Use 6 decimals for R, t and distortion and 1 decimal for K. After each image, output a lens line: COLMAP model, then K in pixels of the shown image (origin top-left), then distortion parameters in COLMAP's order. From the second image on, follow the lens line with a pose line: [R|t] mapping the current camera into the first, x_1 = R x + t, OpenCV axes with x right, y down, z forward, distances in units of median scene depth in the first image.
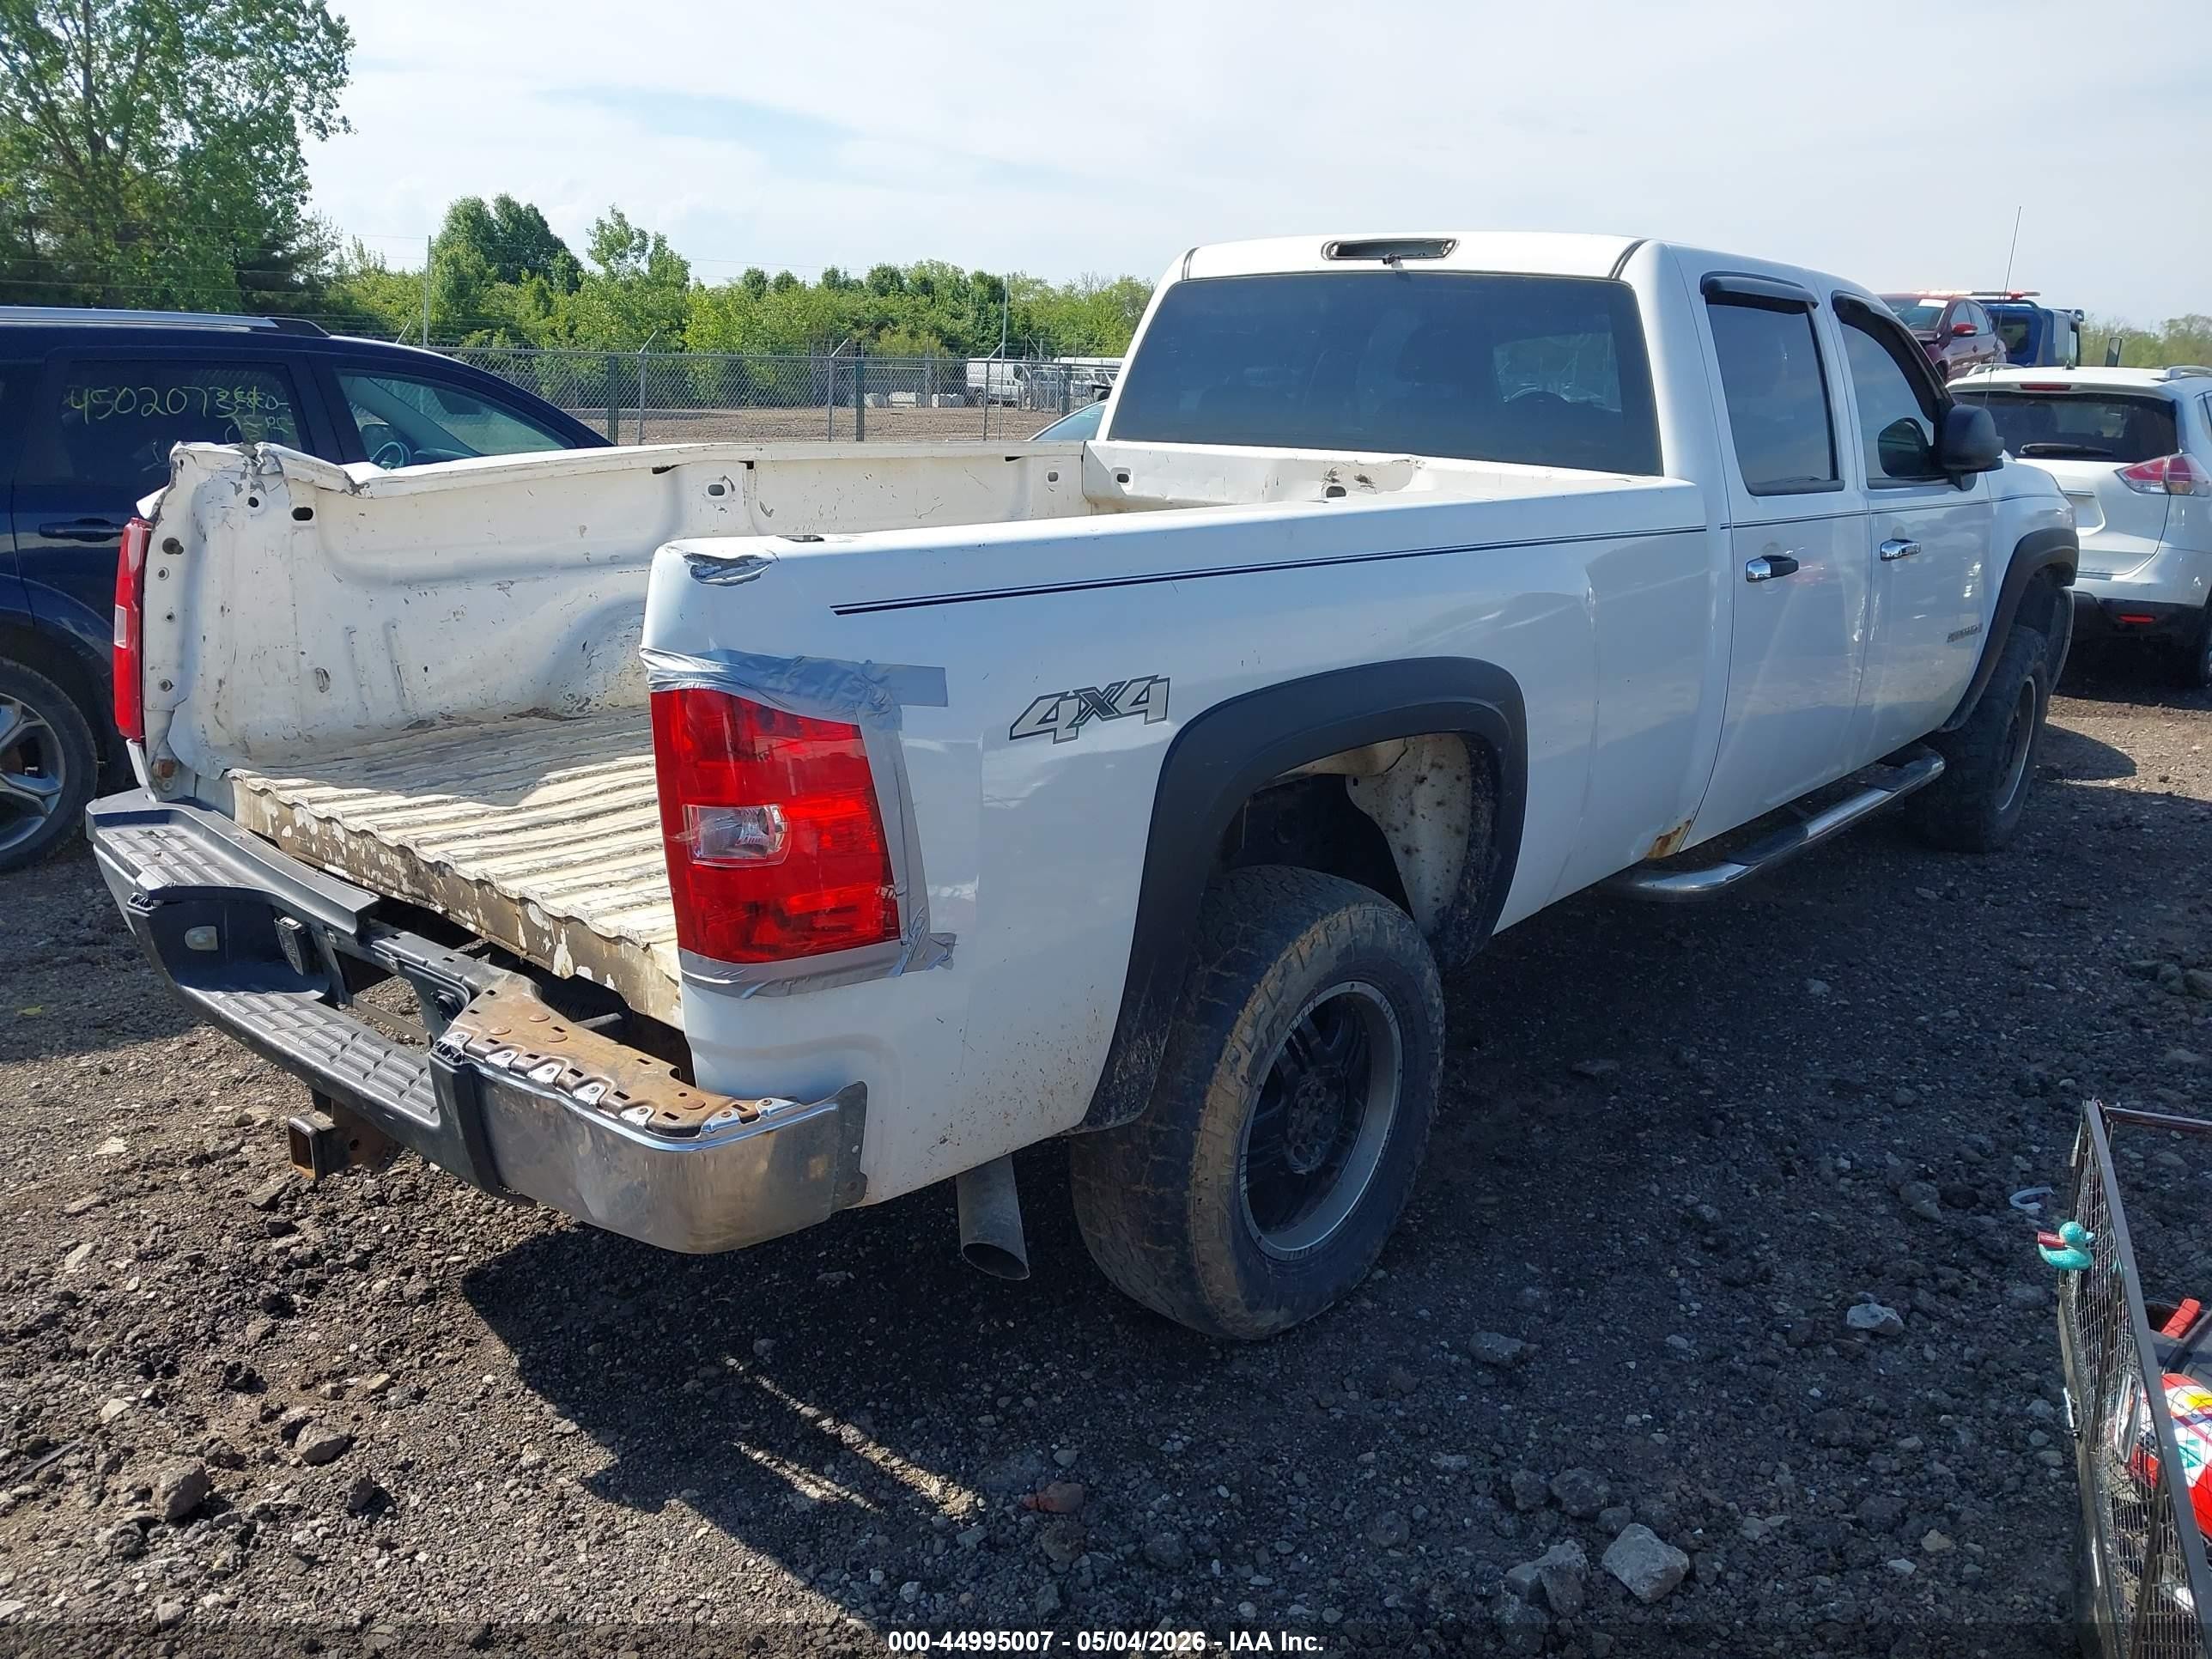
lens RADIAL K [[1727.6, 0, 1135.6], [0, 1727.6, 825.5], [0, 0, 1]] dist [0.034994, -0.040674]
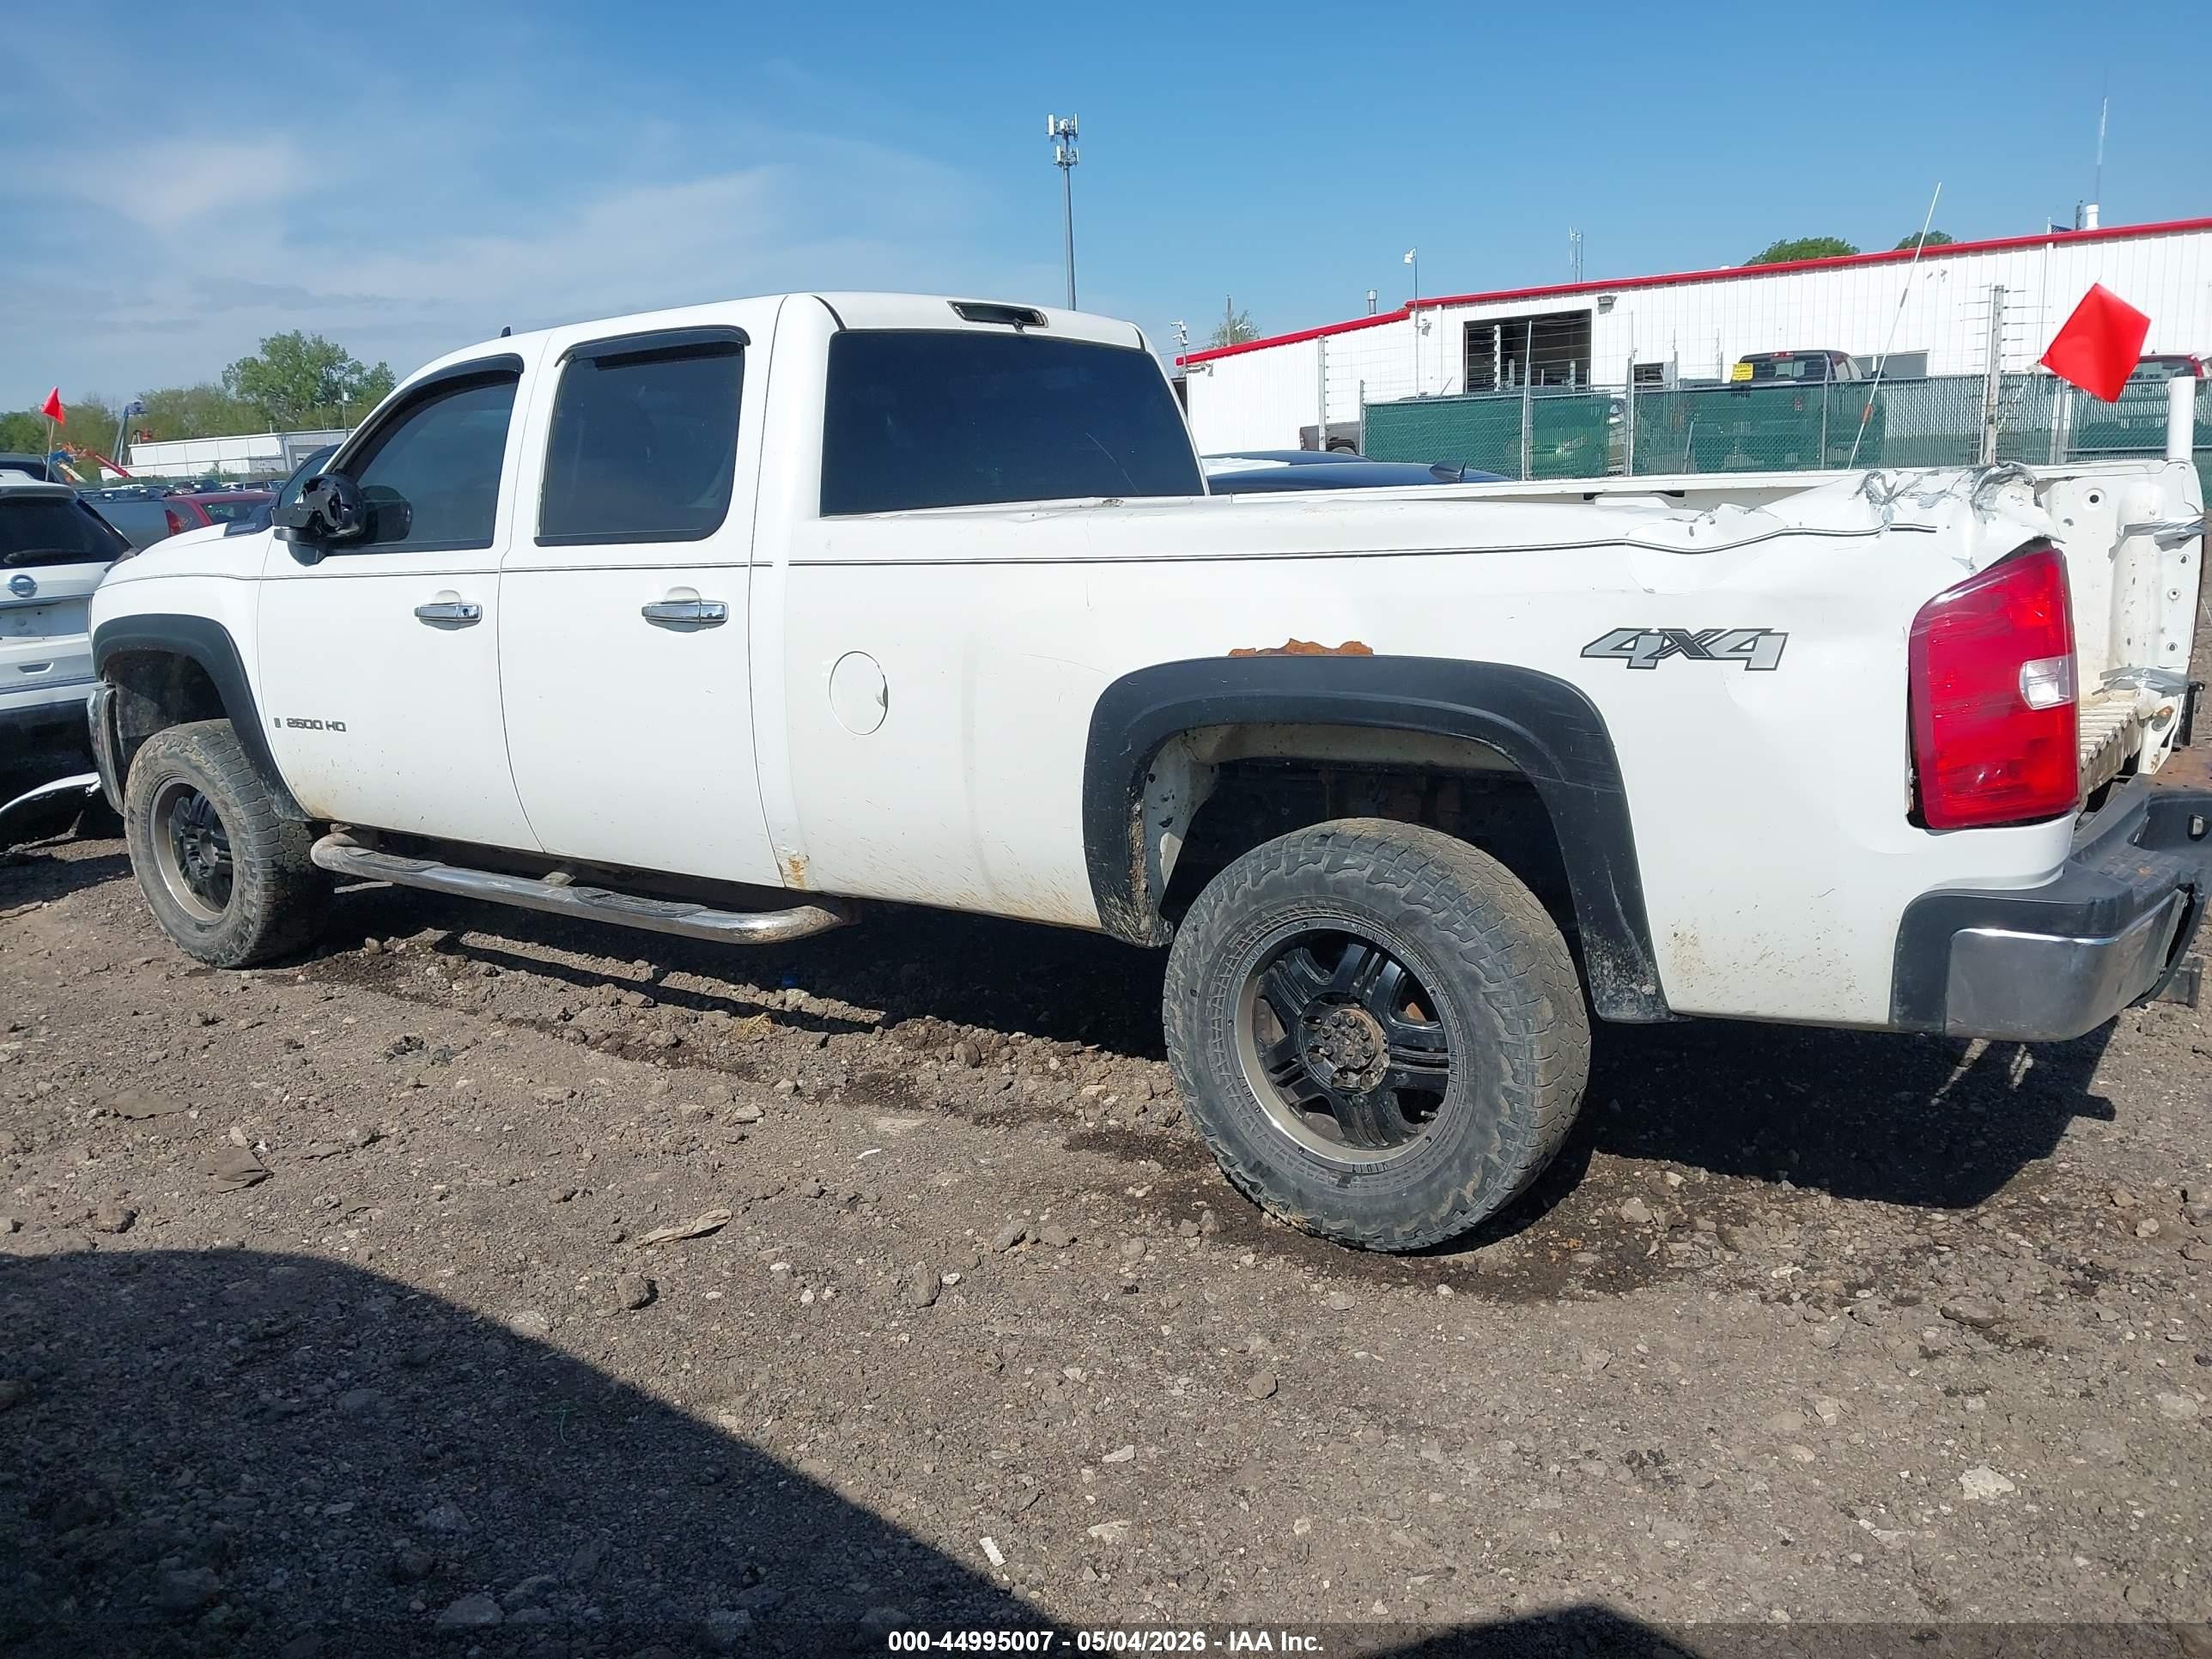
lens RADIAL K [[1727.6, 0, 1135.6], [0, 1727.6, 825.5], [0, 0, 1]] dist [0.034994, -0.040674]
pose [[-0.074857, -0.223994, 0.971711, -1.374269], [0.298288, 0.924799, 0.236159, -0.378942], [-0.951536, 0.307528, -0.002413, 1.441216]]
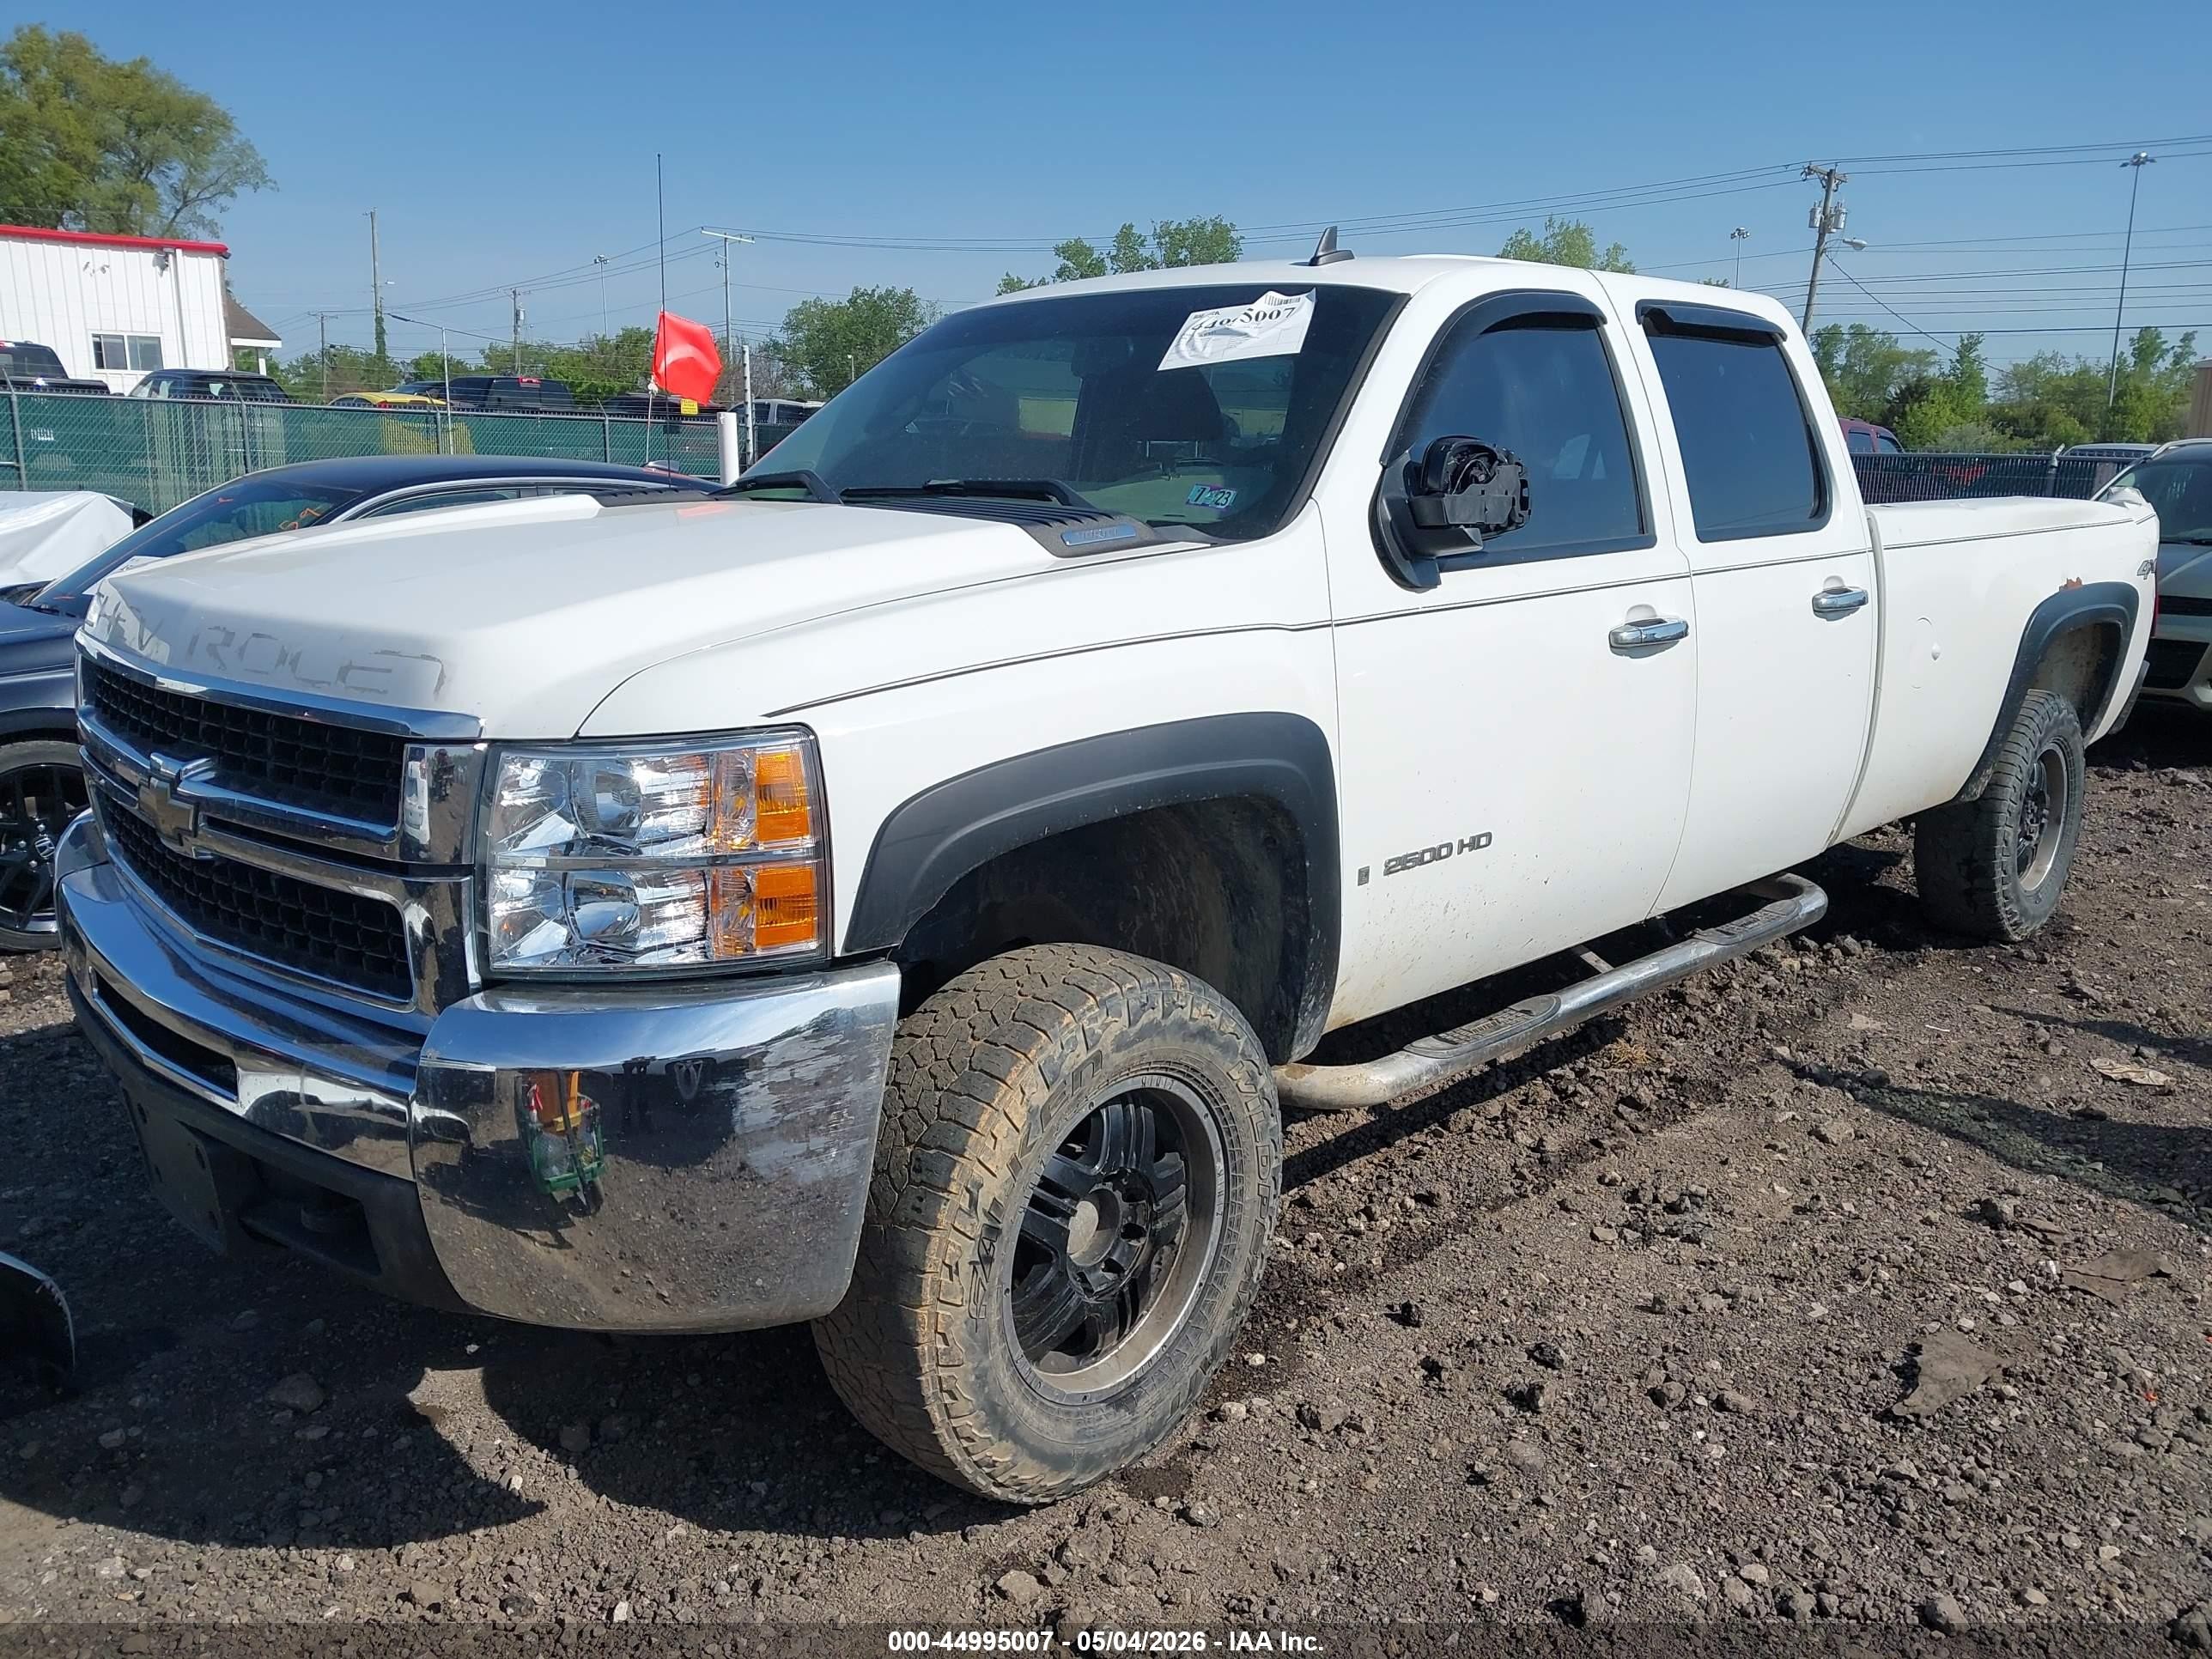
lens RADIAL K [[1727.6, 0, 1135.6], [0, 1727.6, 825.5], [0, 0, 1]] dist [0.034994, -0.040674]
pose [[-0.996292, -0.048382, 0.071140, 0.429831], [-0.010317, 0.888107, 0.459521, -0.781323], [-0.085412, 0.457084, -0.885313, 3.048998]]
